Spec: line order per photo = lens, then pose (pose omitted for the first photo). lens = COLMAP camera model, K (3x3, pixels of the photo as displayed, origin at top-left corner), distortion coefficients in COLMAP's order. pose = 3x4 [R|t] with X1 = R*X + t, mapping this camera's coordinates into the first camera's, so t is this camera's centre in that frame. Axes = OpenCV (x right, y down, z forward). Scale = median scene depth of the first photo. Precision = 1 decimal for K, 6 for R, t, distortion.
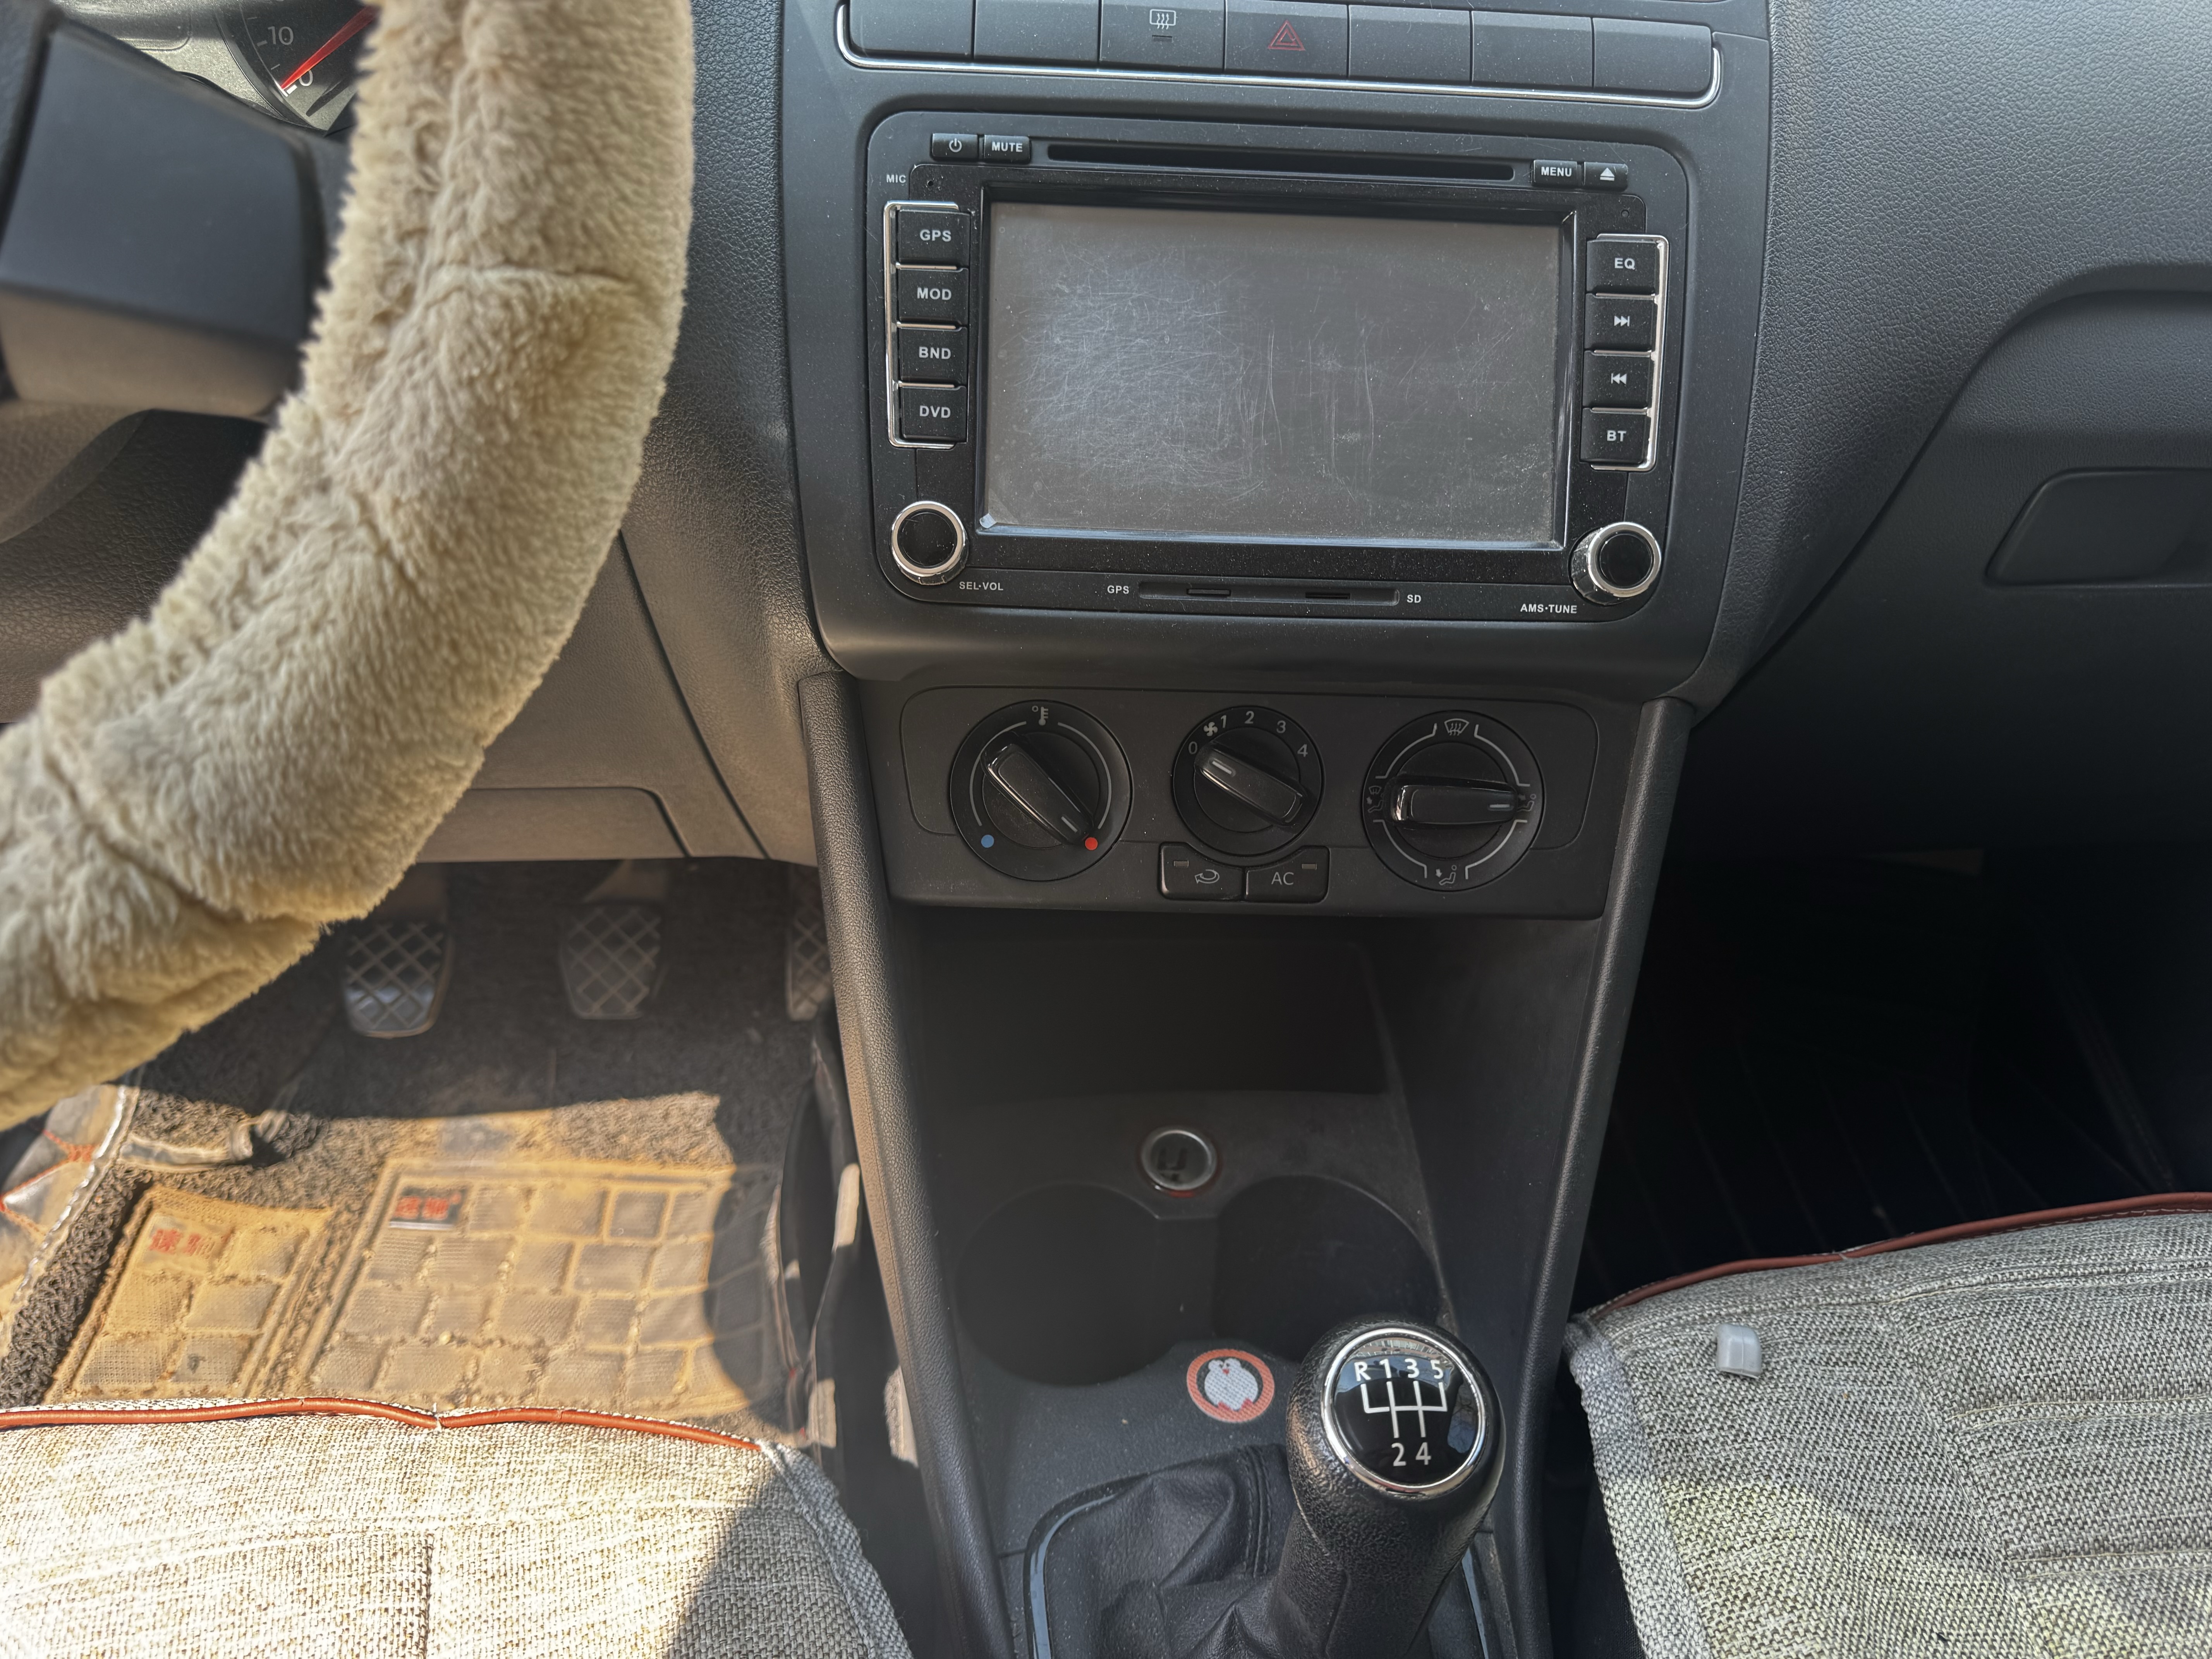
lens RADIAL K [[1530.5, 0, 1113.2], [0, 1530.5, 816.7], [0, 0, 1]] dist [0.116099, -0.210918]
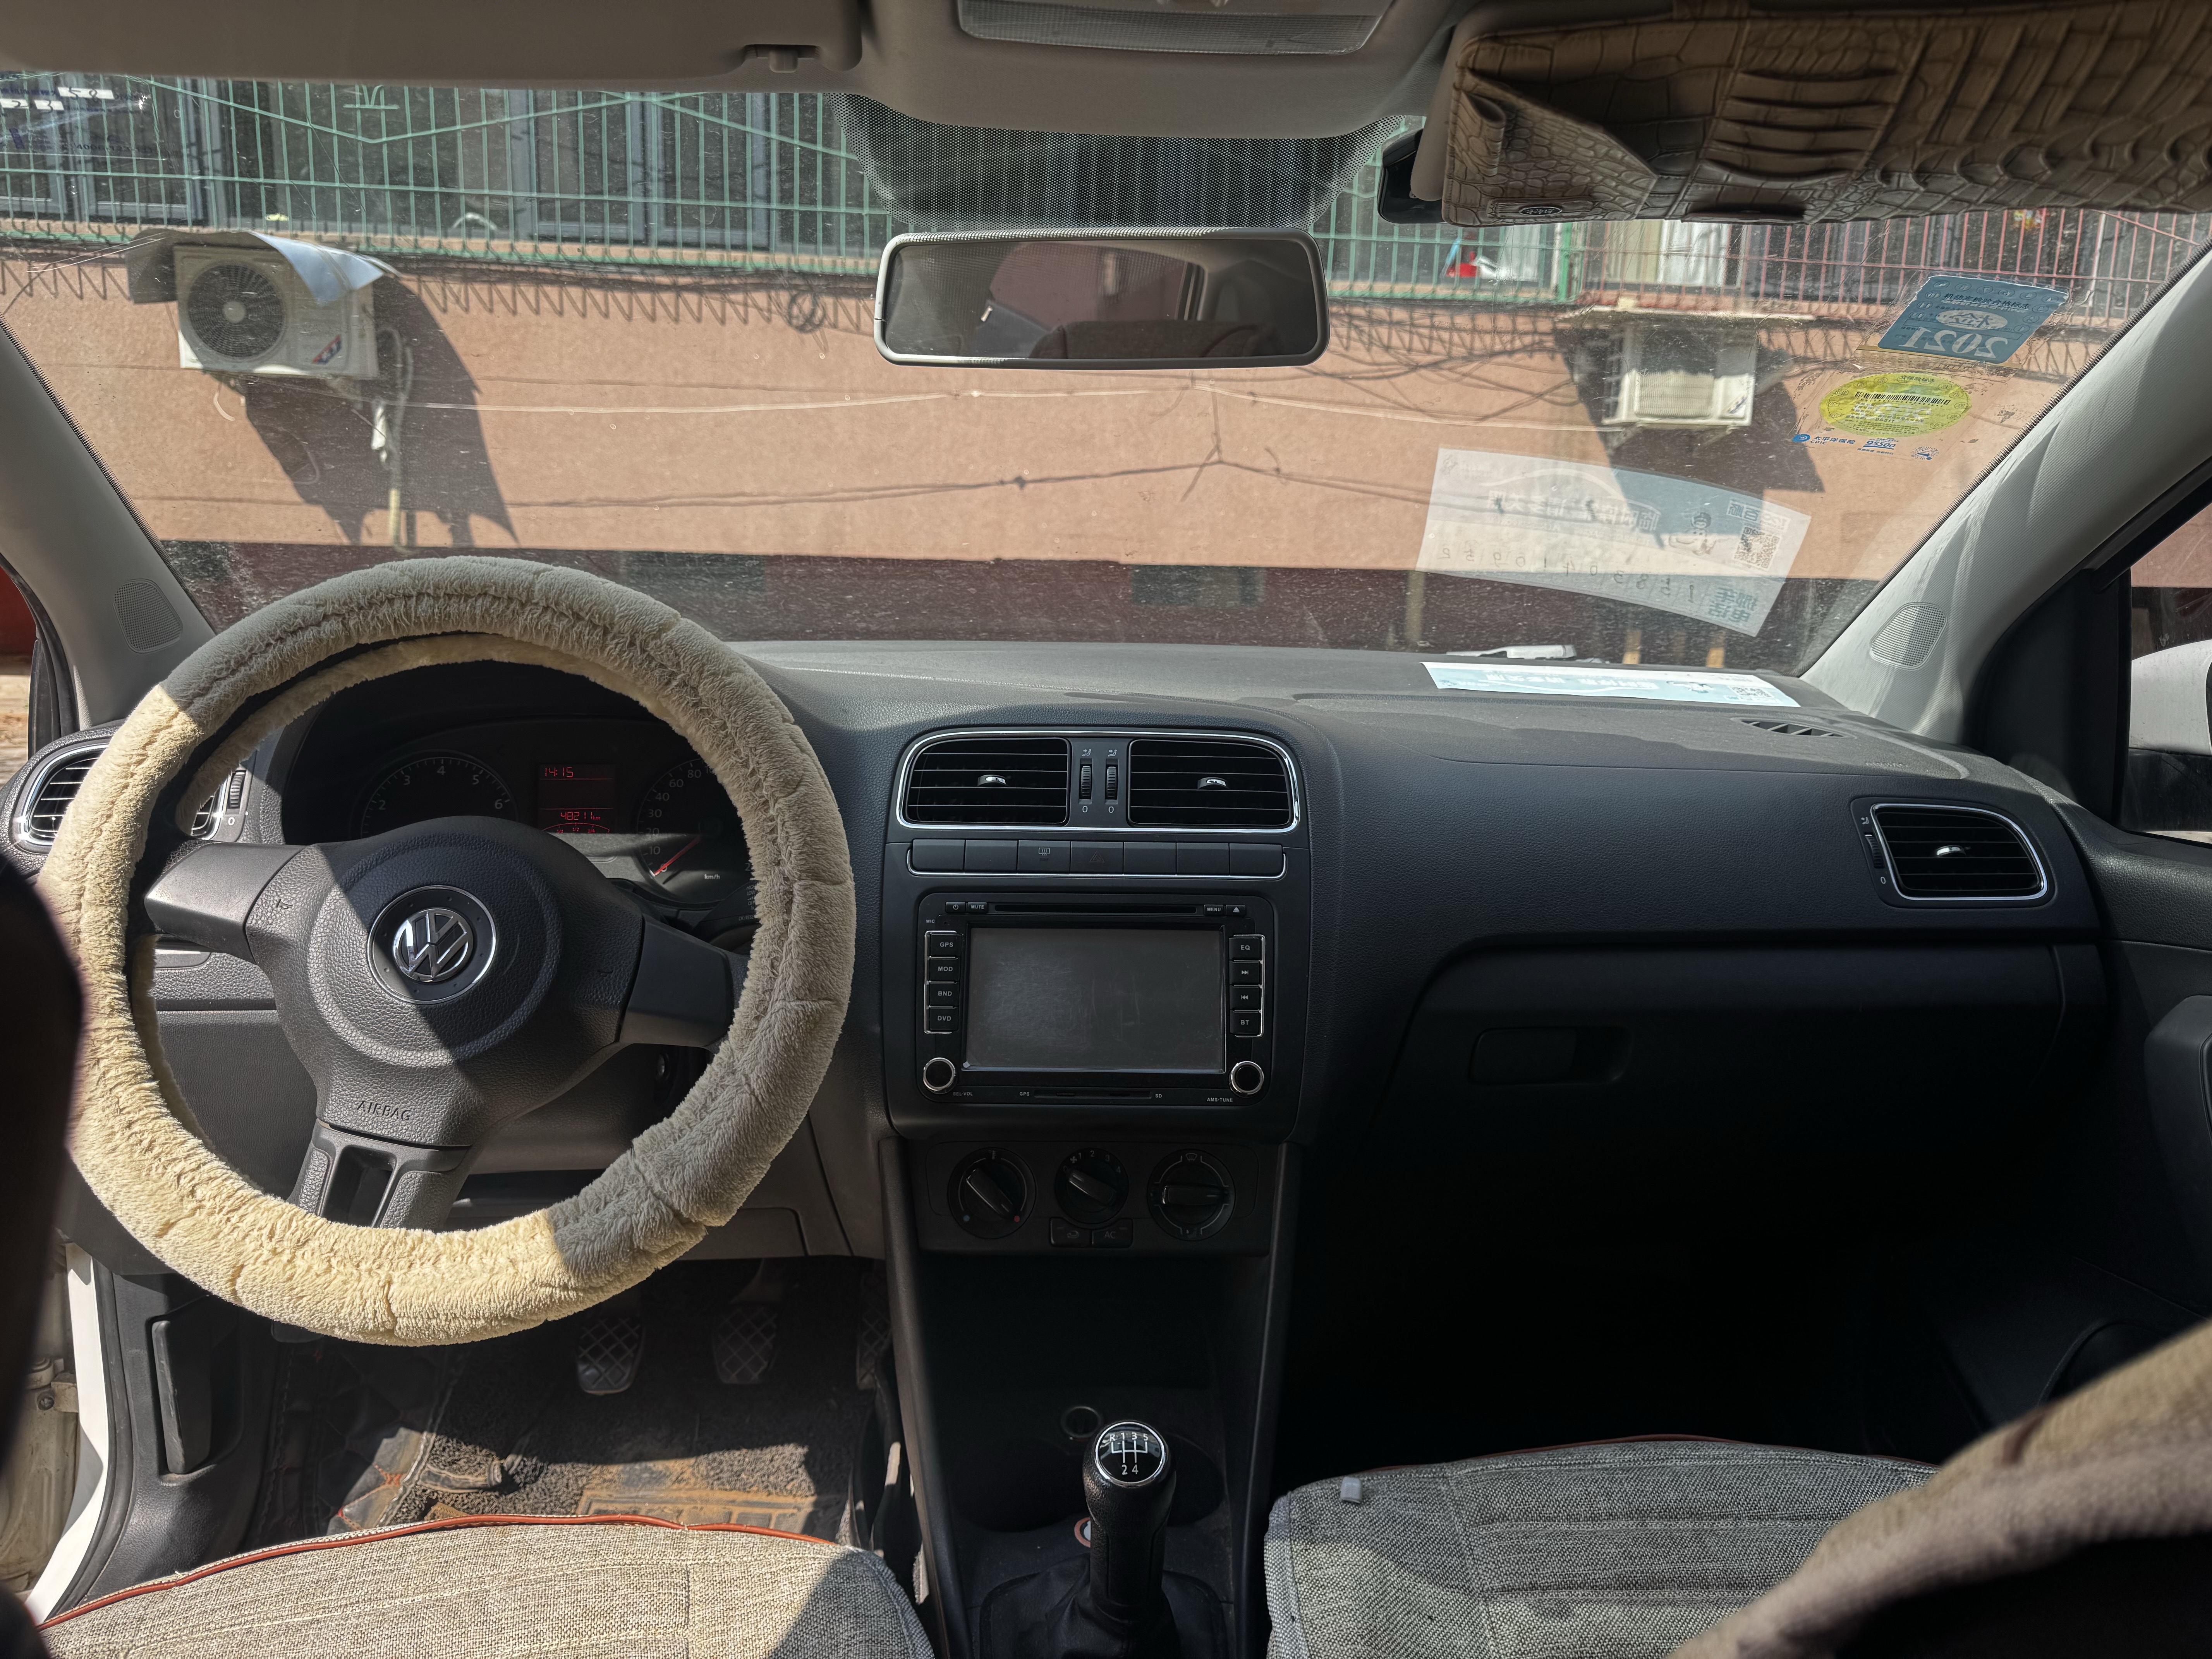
lens RADIAL K [[1530.5, 0, 1113.2], [0, 1530.5, 816.7], [0, 0, 1]] dist [0.116099, -0.210918]
pose [[0.998945, -0.026512, -0.037491, 0.215477], [0.013659, 0.951085, -0.308628, 0.150945], [0.043840, 0.307790, 0.950444, -1.177194]]
